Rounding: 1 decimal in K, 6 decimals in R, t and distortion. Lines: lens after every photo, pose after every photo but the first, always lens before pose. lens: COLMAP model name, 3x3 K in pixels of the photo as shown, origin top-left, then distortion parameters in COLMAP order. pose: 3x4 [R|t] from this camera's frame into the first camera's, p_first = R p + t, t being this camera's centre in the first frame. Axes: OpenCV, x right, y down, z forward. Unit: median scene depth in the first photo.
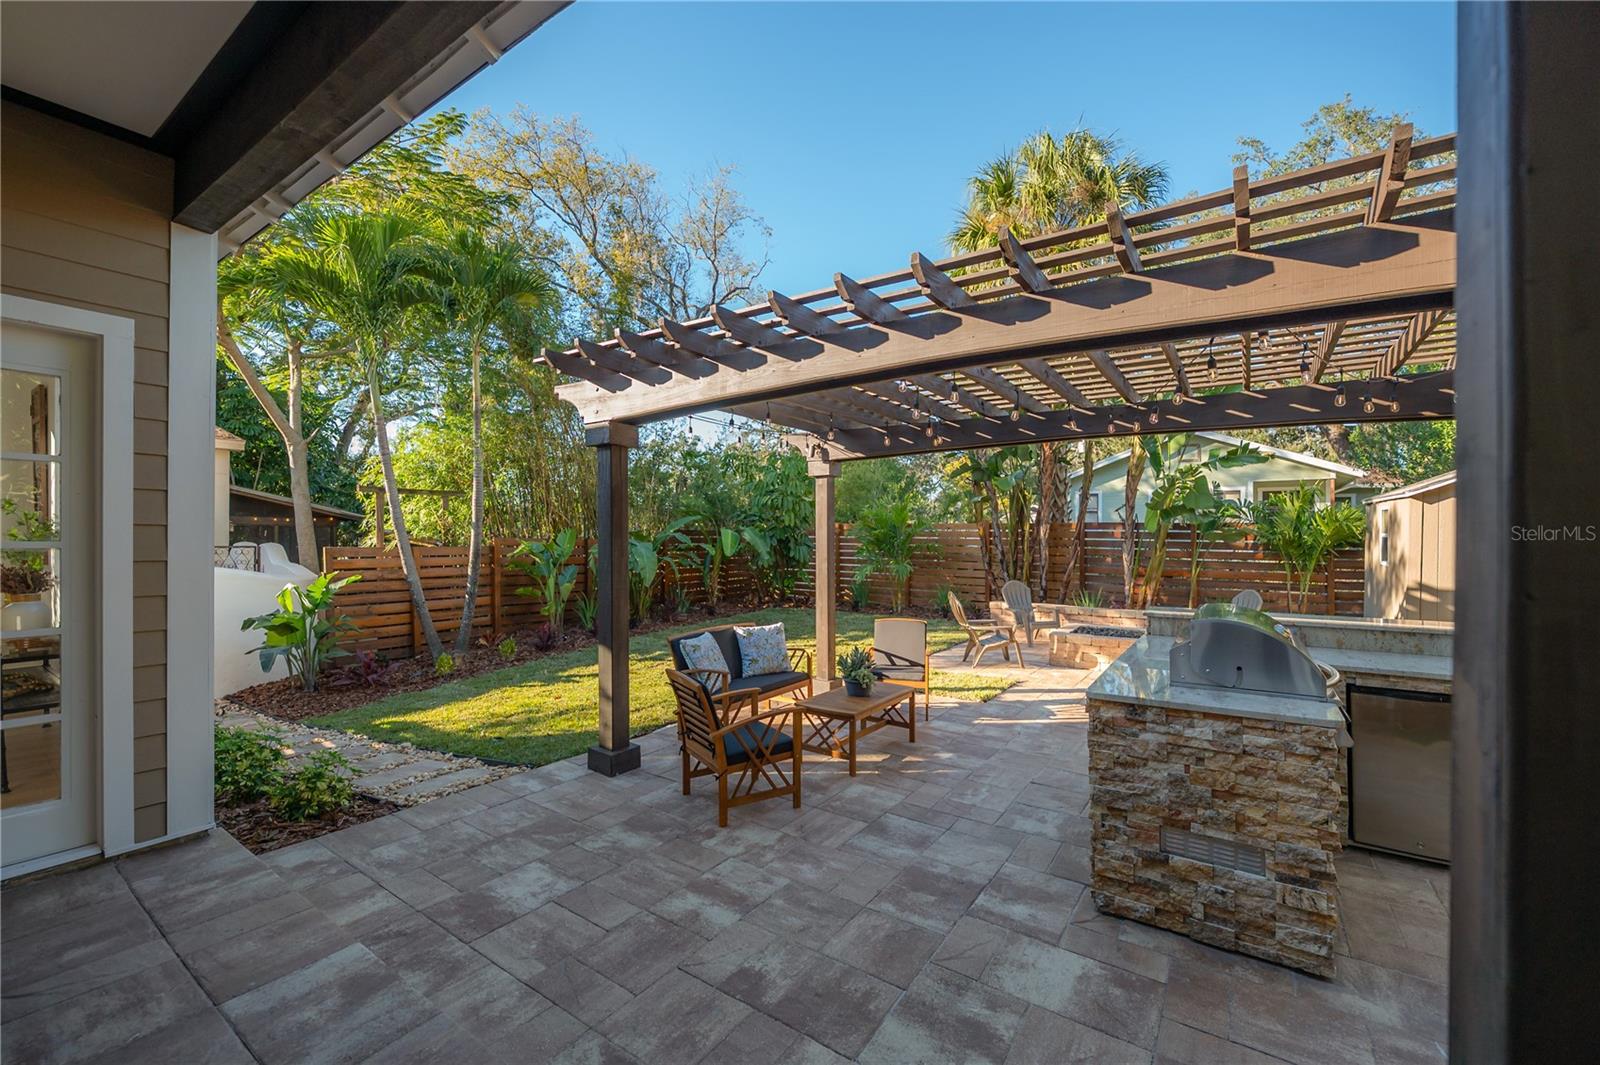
lens RADIAL K [[658.5, 0, 759.7], [0, 658.5, 518.8], [0, 0, 1]] dist [-0.009457, -0.000182]
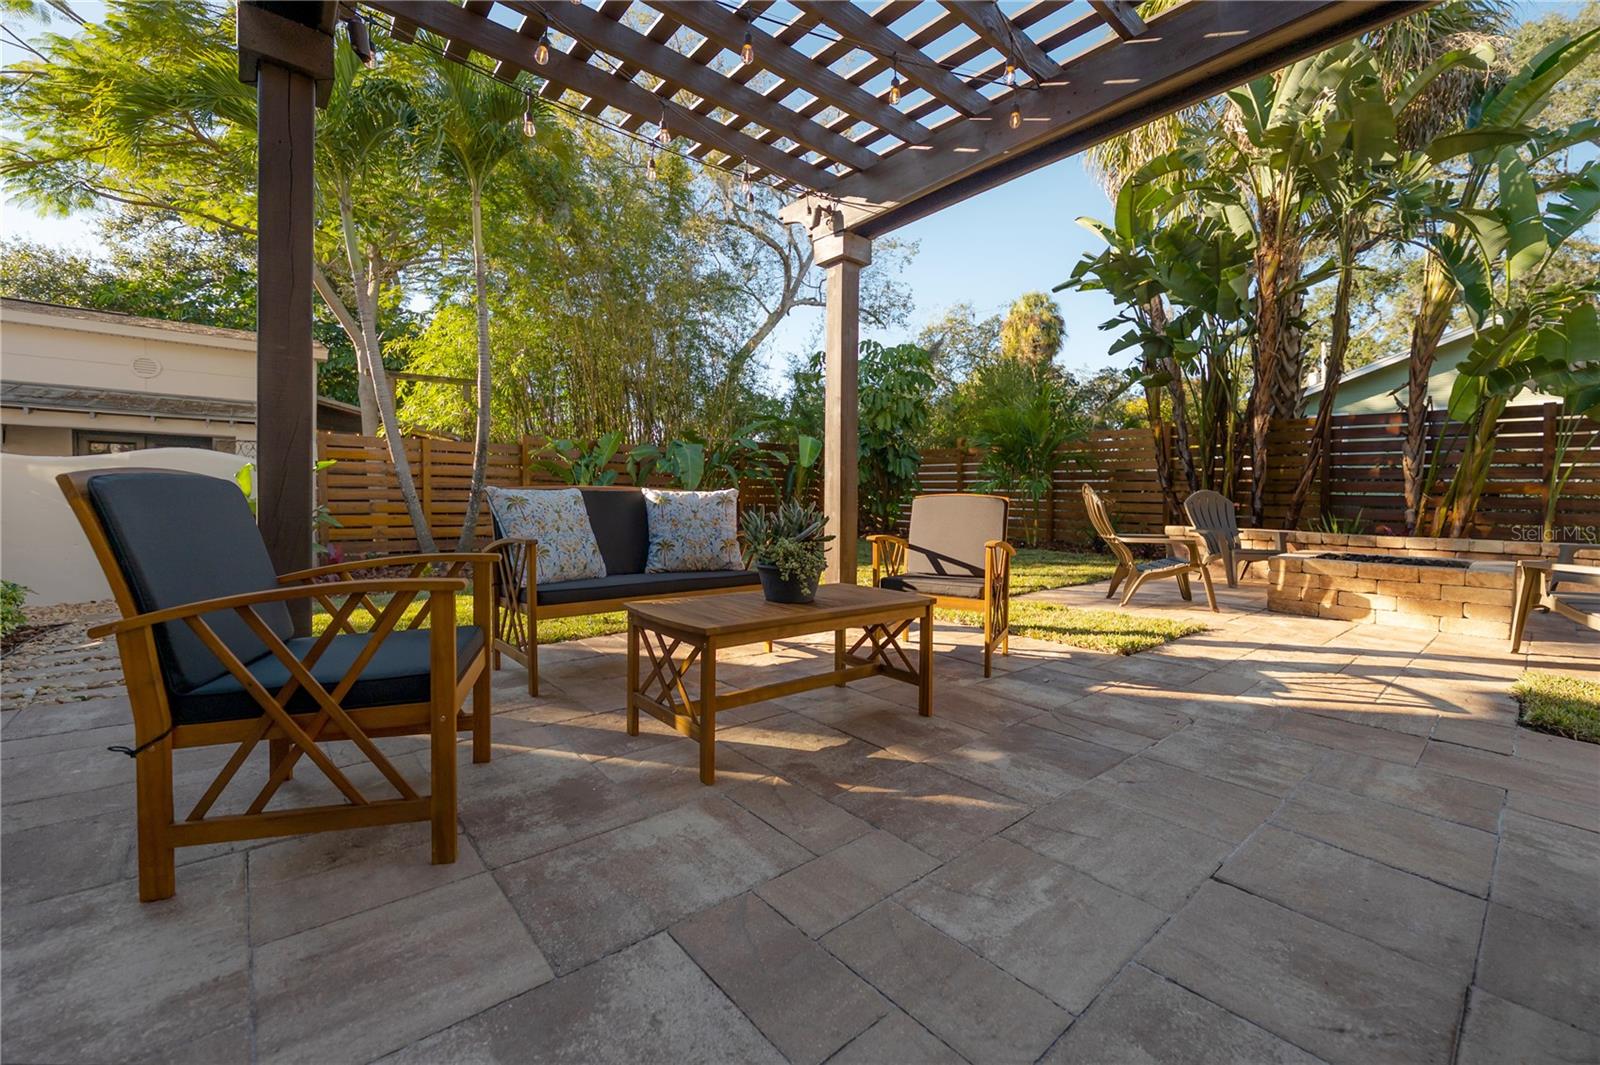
lens RADIAL K [[640.6, 0, 757.0], [0, 640.6, 489.9], [0, 0, 1]] dist [-0.009266, -0.000181]
pose [[0.967016, 0.012490, -0.254410, 0.154327], [-0.008902, 0.999844, 0.015250, 0.118138], [0.254560, -0.012483, 0.966976, 0.362442]]
